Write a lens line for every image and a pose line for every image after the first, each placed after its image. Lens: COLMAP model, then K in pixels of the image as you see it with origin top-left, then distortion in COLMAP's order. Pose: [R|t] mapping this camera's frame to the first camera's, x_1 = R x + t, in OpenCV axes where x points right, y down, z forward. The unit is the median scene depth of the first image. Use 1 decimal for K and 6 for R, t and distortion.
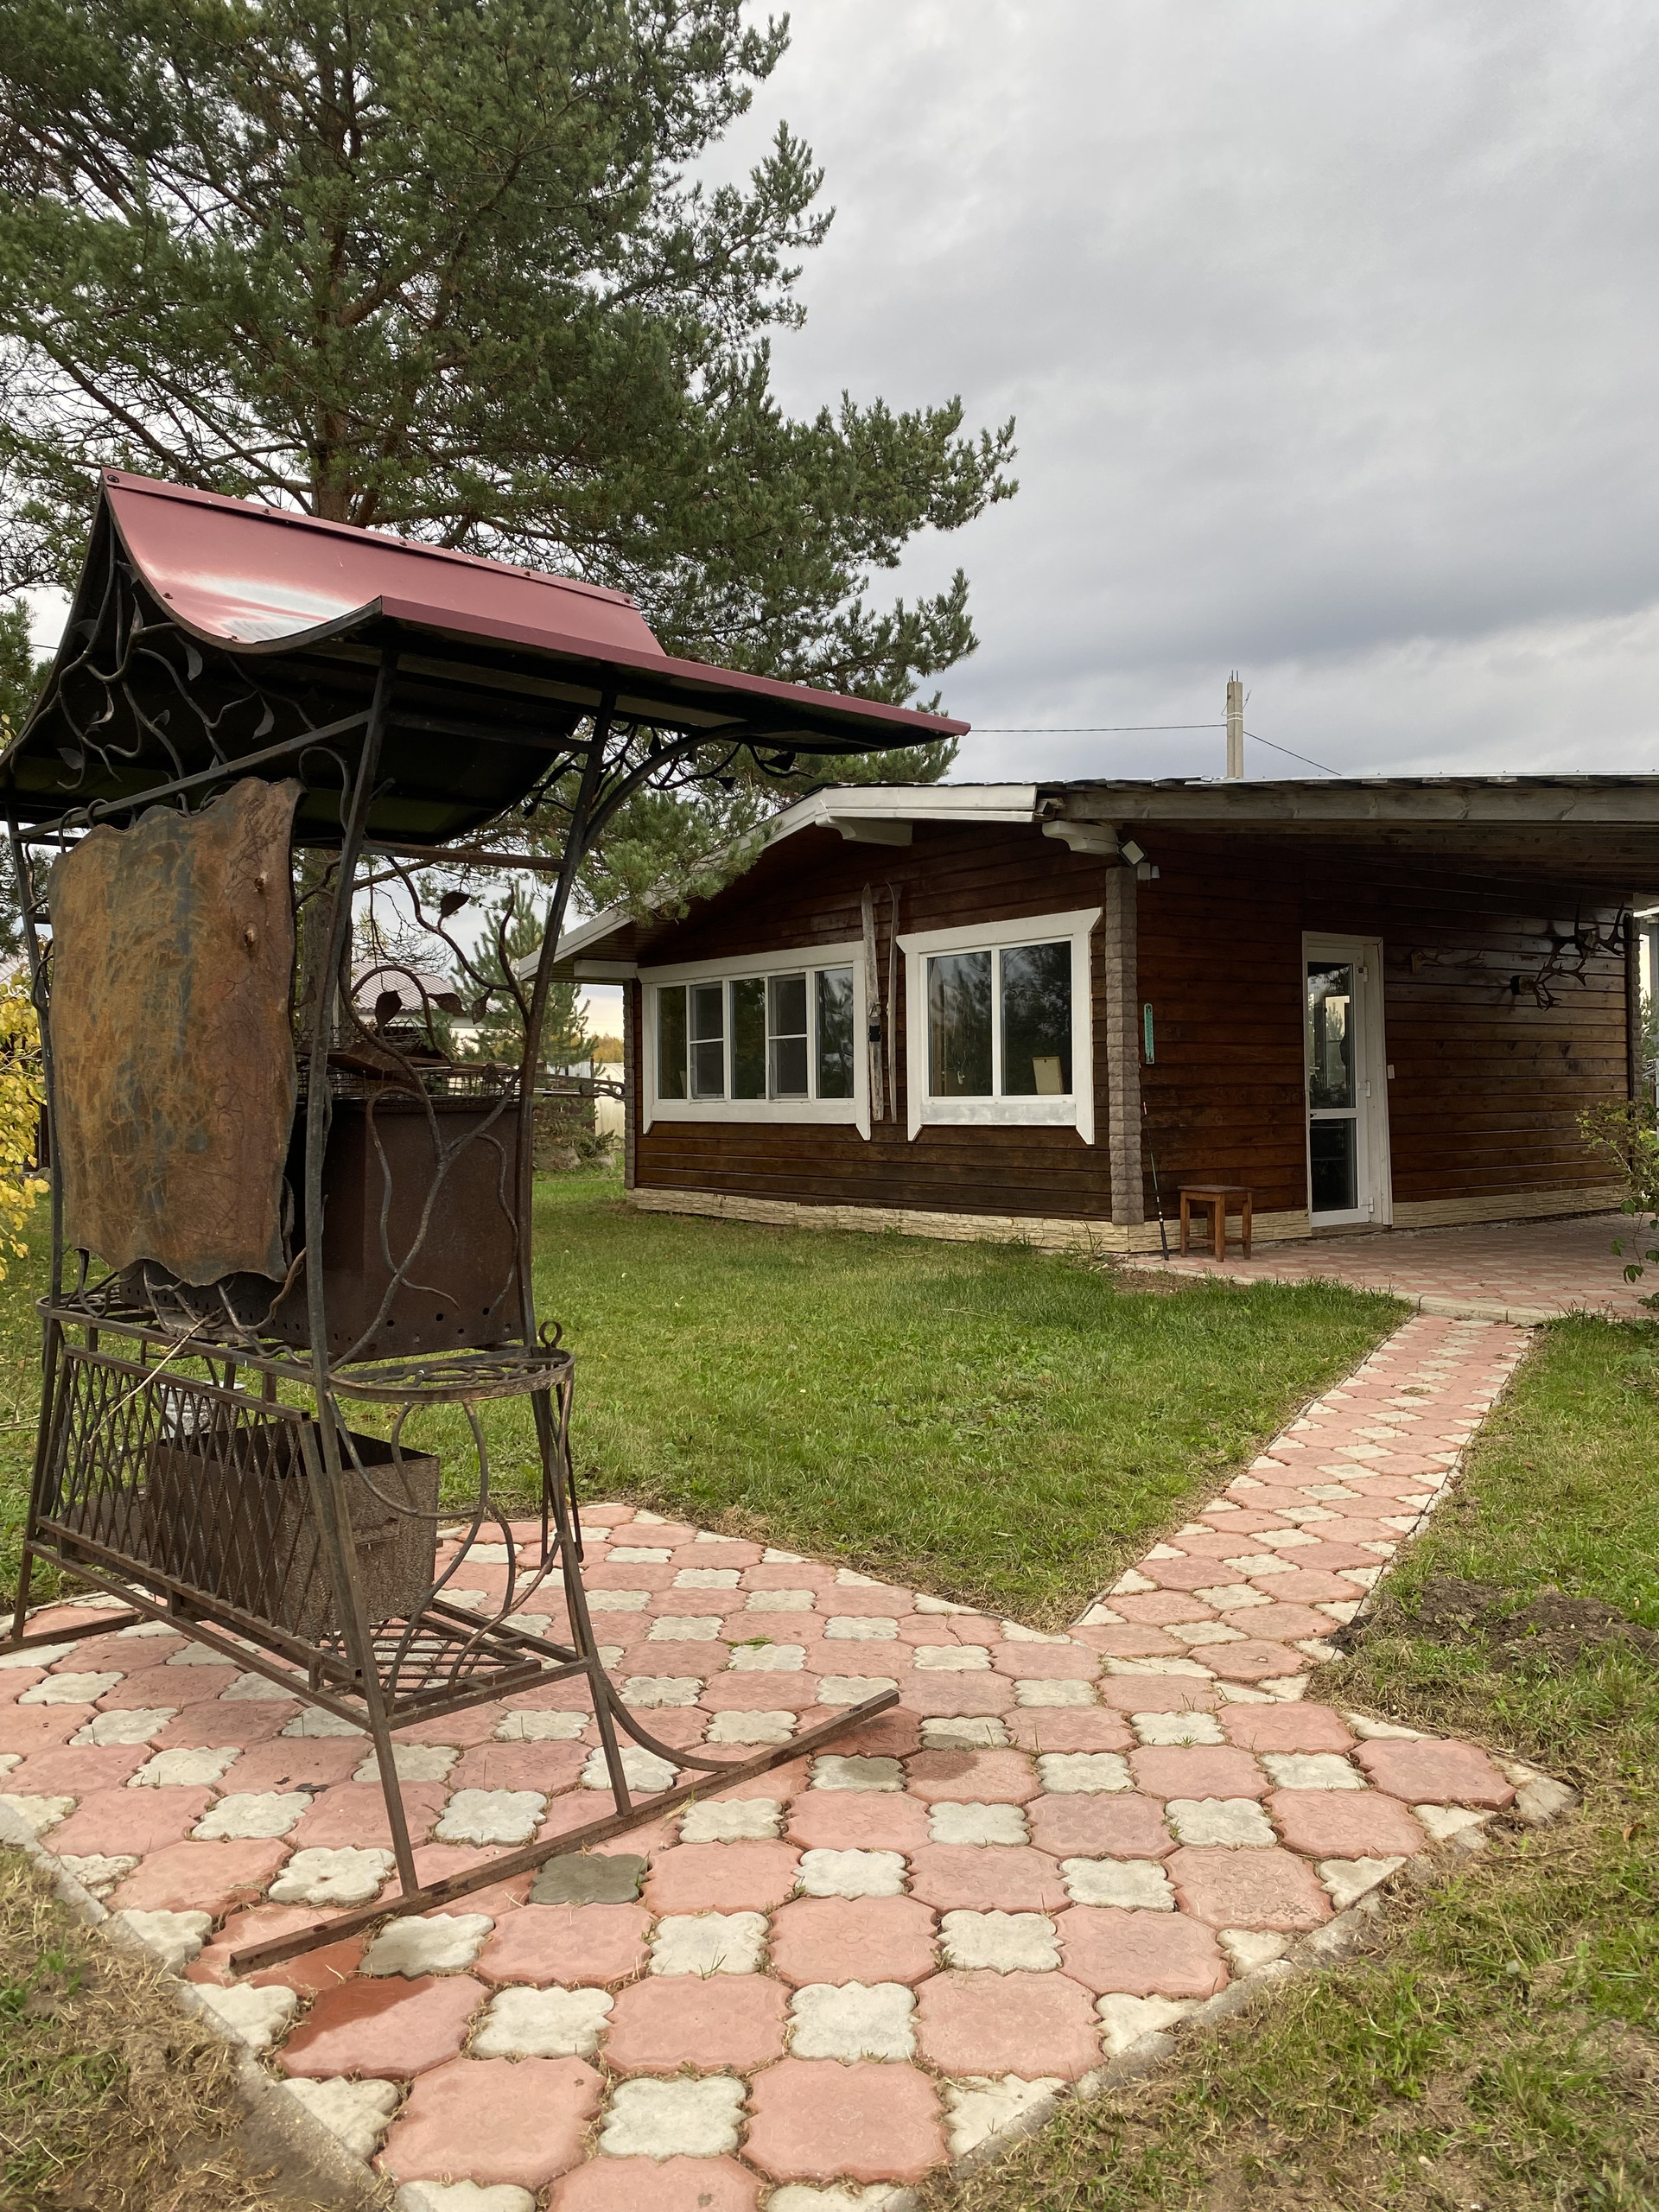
lens RADIAL K [[1691.5, 0, 828.7], [0, 1691.5, 1105.8], [0, 0, 1]] dist [0.036512, -0.025760]
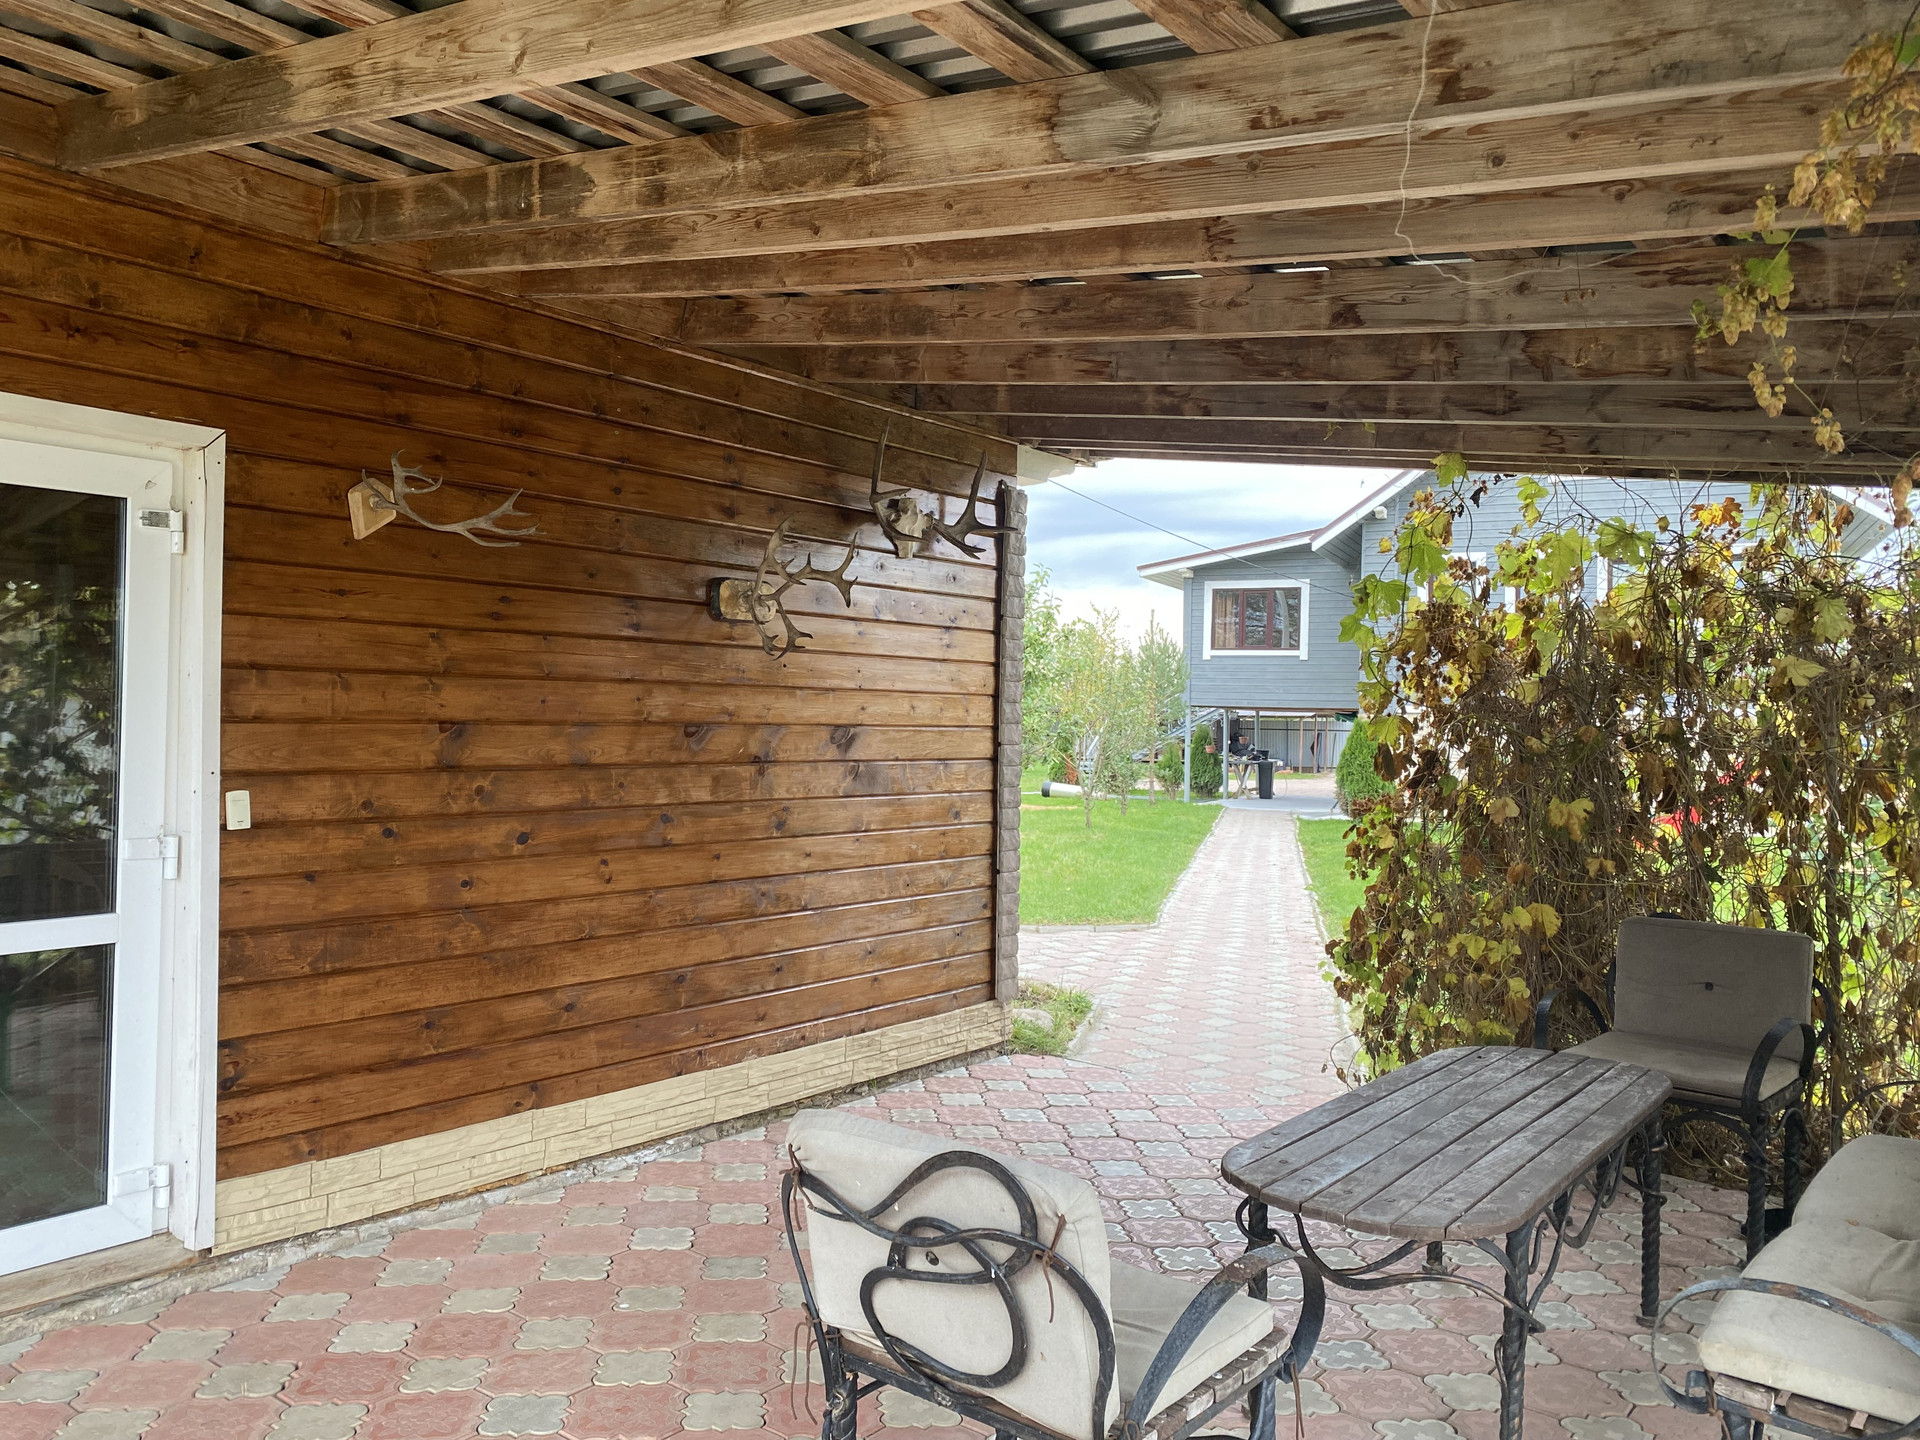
lens RADIAL K [[1468.2, 0, 960.6], [0, 1468.2, 721.5], [0, 0, 1]] dist [0.036512, -0.025760]
pose [[0.964262, 0.028202, 0.263446, 0.364241], [-0.026195, 0.999595, -0.011129, -0.035922], [-0.263653, 0.003830, 0.964610, 0.607588]]
